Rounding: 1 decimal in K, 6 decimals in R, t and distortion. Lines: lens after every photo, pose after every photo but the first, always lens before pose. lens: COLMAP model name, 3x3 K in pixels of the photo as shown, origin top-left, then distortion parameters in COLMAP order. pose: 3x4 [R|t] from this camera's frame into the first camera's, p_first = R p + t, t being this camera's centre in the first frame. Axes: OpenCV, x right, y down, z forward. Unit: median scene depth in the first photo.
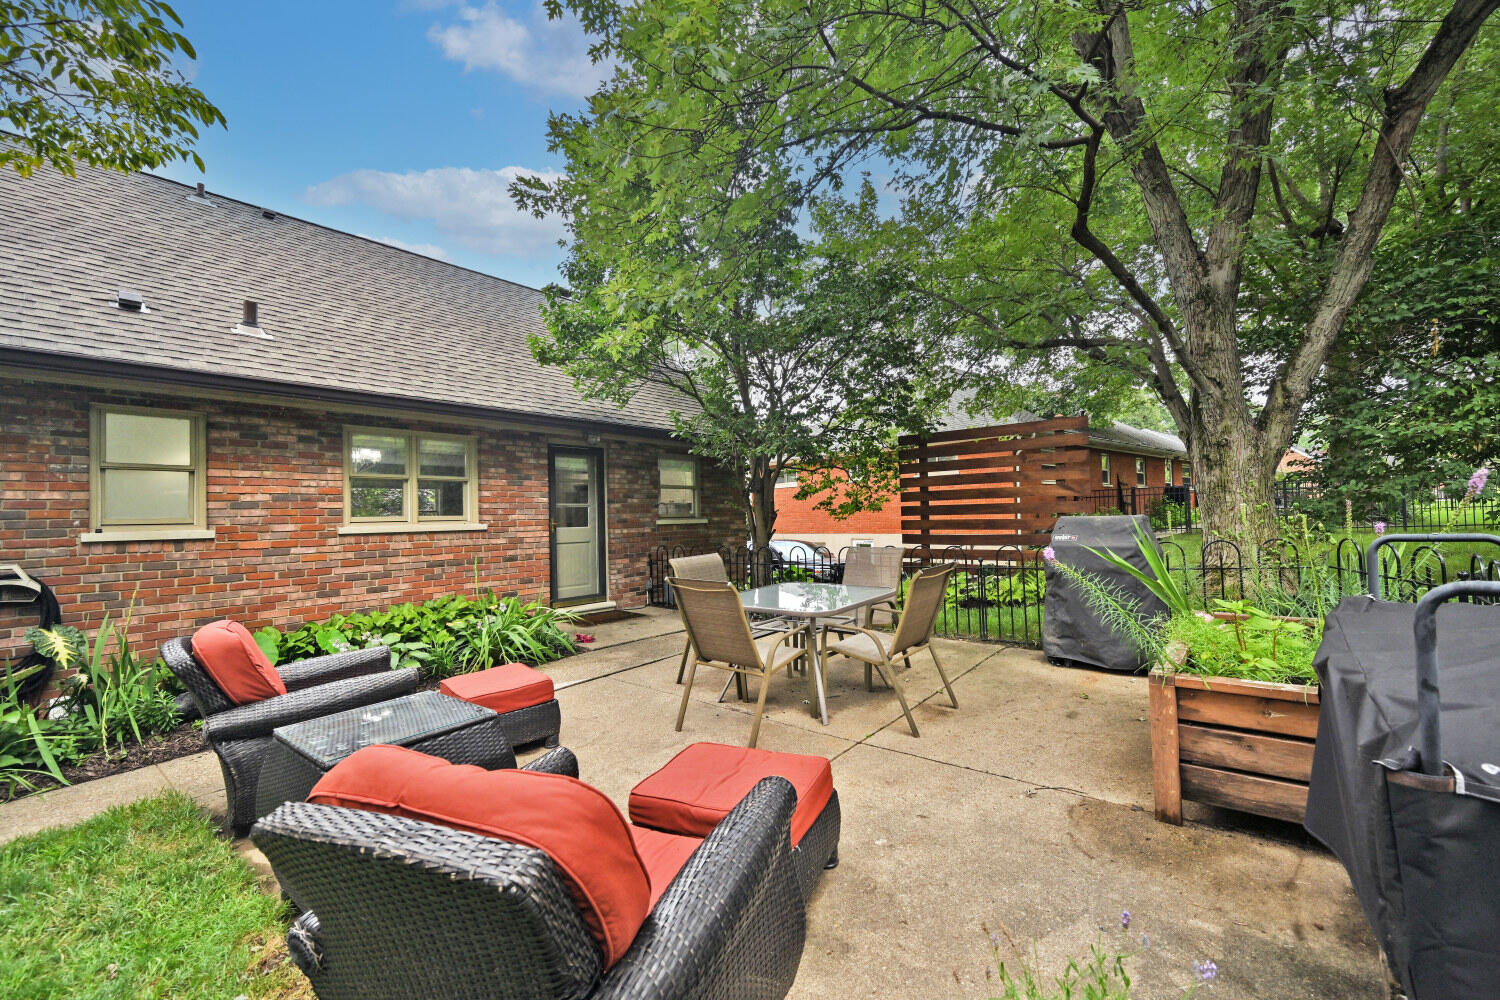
lens RADIAL K [[594.3, 0, 750.0], [0, 594.3, 500.0], [0, 0, 1]] dist [-0.000744, -0.000053]
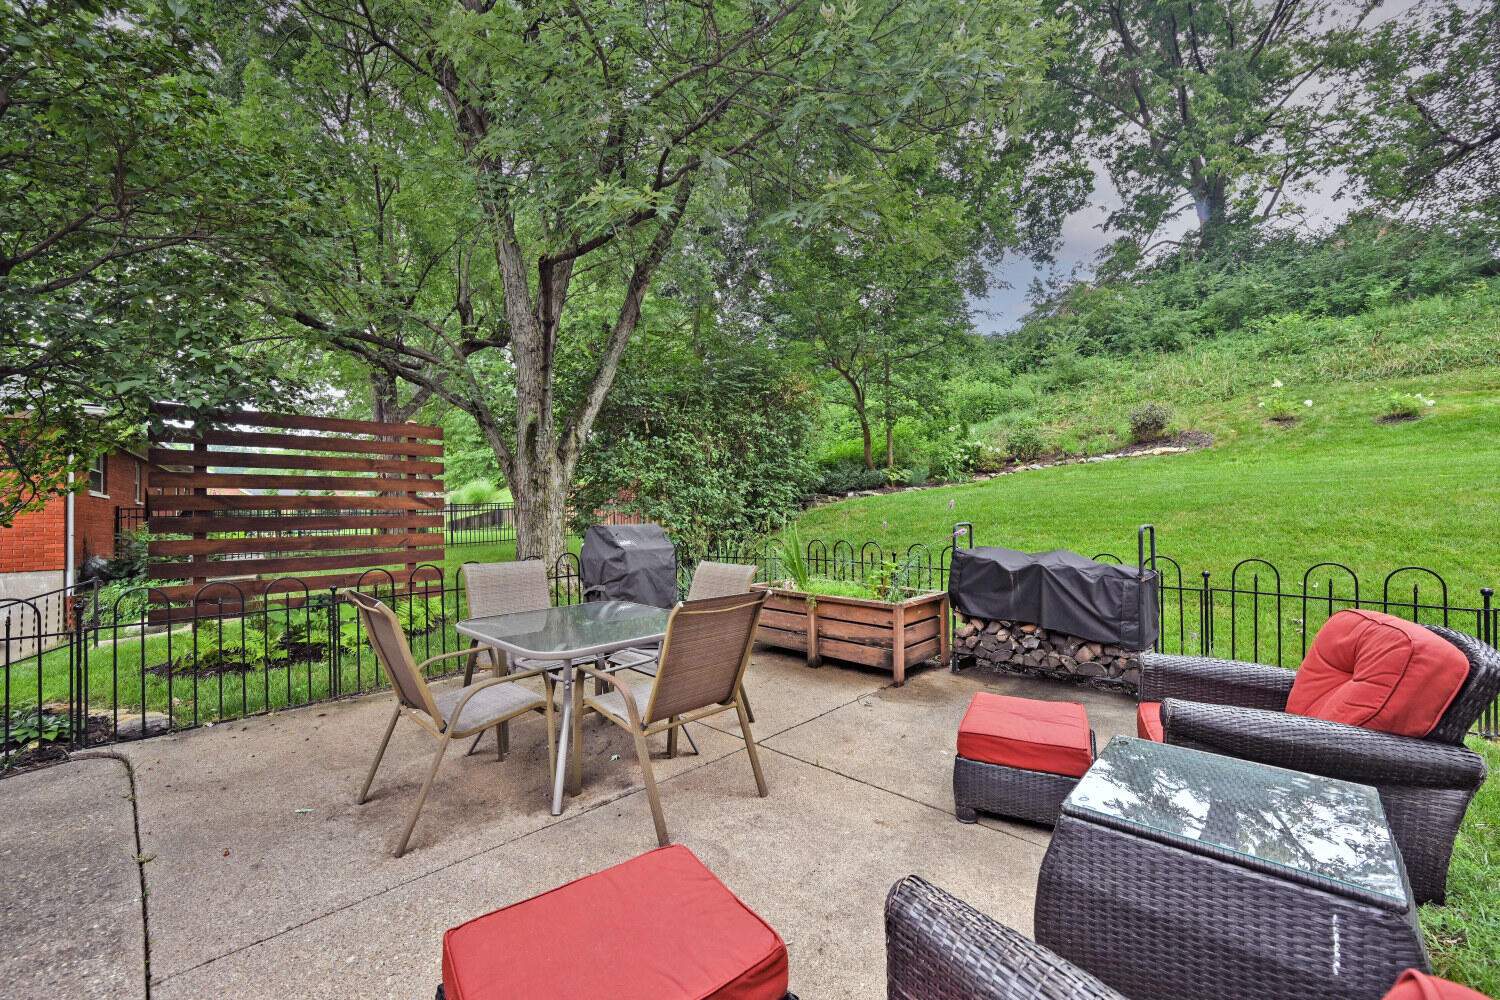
lens RADIAL K [[594.3, 0, 750.0], [0, 594.3, 500.0], [0, 0, 1]] dist [-0.000744, -0.000053]
pose [[0.091671, 0.051412, 0.994461, -0.693187], [-0.005773, 0.998677, -0.051098, 0.045890], [-0.995773, -0.001057, 0.091846, 0.775963]]
